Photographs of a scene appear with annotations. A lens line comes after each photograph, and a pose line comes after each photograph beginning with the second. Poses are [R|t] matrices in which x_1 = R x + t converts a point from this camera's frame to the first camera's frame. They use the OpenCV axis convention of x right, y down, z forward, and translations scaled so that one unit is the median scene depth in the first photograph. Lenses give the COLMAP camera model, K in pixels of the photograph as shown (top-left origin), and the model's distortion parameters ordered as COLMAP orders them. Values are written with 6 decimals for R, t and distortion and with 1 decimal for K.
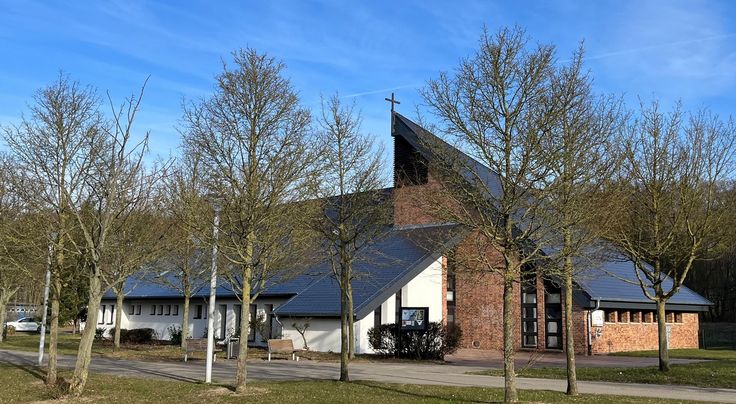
lens RADIAL K [[711.0, 0, 383.0], [0, 711.0, 201.5], [0, 0, 1]] dist [0.011170, -0.002813]
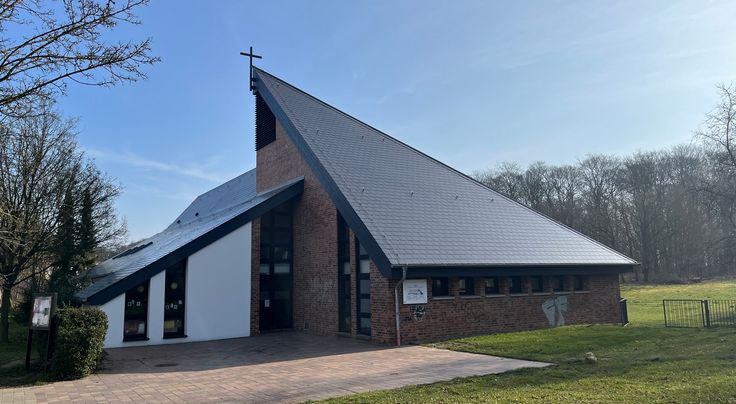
lens RADIAL K [[549.3, 0, 368.0], [0, 549.3, 202.0], [0, 0, 1]] dist [0.005021, -0.000539]
pose [[0.979831, -0.061295, -0.190194, 0.364194], [0.064182, 0.997897, 0.009052, 0.062374], [0.189240, -0.021076, 0.981705, 0.435199]]
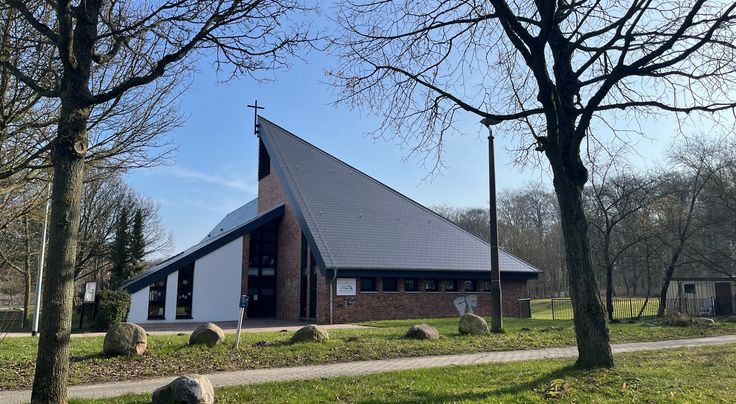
lens RADIAL K [[543.5, 0, 368.0], [0, 543.5, 202.0], [0, 0, 1]] dist [0.005868, 0.000191]
pose [[0.958853, -0.065246, -0.276304, 0.551680], [0.060299, 0.997832, -0.026372, 0.062861], [0.277426, 0.008626, 0.960708, 0.252785]]
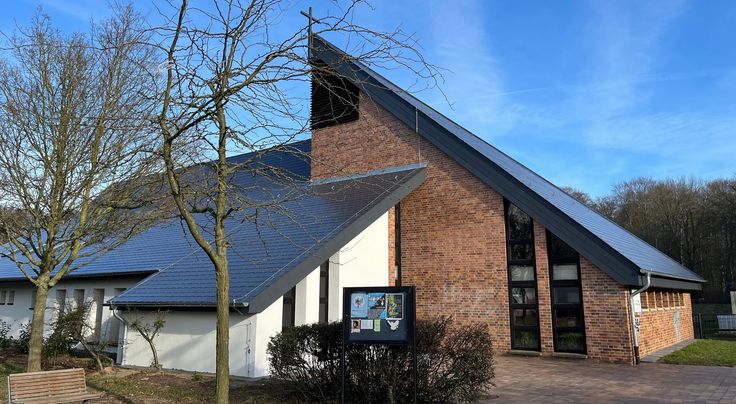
lens RADIAL K [[543.5, 0, 368.0], [0, 543.5, 202.0], [0, 0, 1]] dist [0.005868, 0.000191]
pose [[0.989937, 0.010050, 0.141151, -0.007090], [-0.007733, 0.999826, -0.016953, 0.083314], [-0.141297, 0.015691, 0.989843, 0.546403]]
